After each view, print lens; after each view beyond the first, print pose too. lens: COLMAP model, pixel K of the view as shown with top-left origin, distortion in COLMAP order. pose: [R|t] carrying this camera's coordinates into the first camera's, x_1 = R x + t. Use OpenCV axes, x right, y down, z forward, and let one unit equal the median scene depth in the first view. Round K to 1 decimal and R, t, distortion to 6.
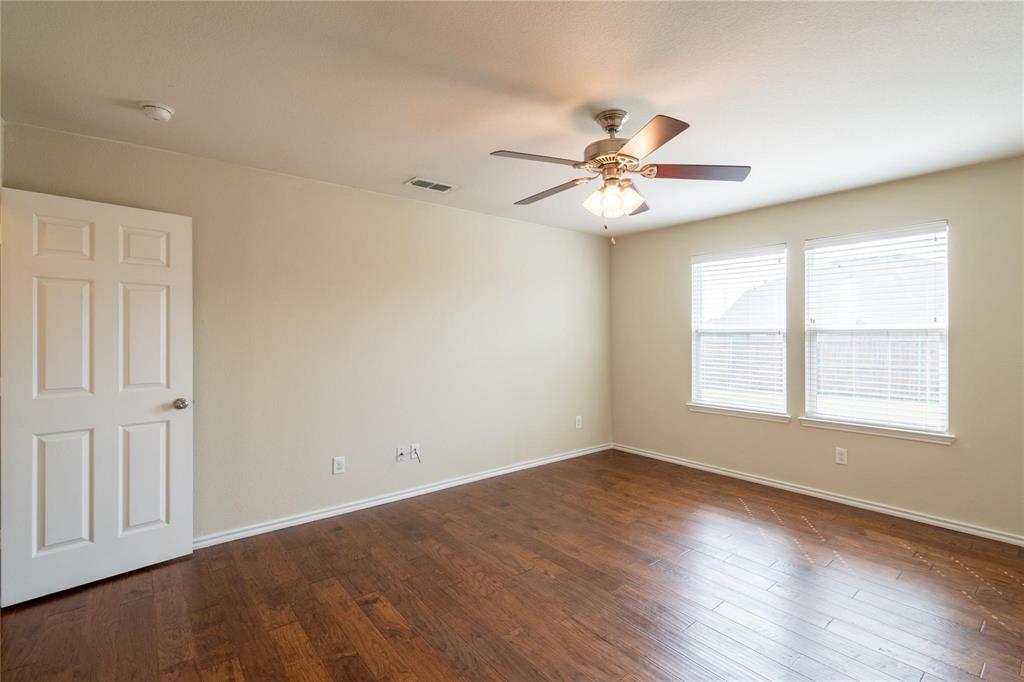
lens RADIAL K [[461.2, 0, 532.4], [0, 461.2, 335.9], [0, 0, 1]] dist [0.003884, 0.000293]
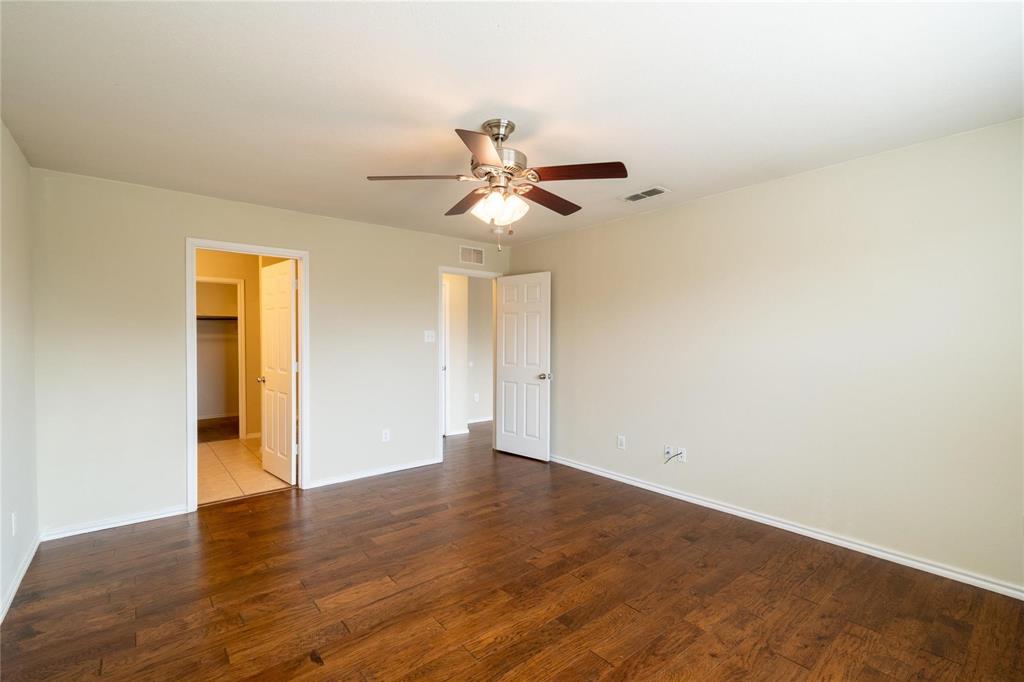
lens RADIAL K [[462.3, 0, 512.0], [0, 462.3, 341.0], [0, 0, 1]] dist [0.000301, 0.000171]
pose [[-0.017696, 0.005986, -0.999825, 0.810685], [-0.001100, 0.999981, 0.006006, -0.001925], [0.999843, 0.001206, -0.017689, 0.703798]]
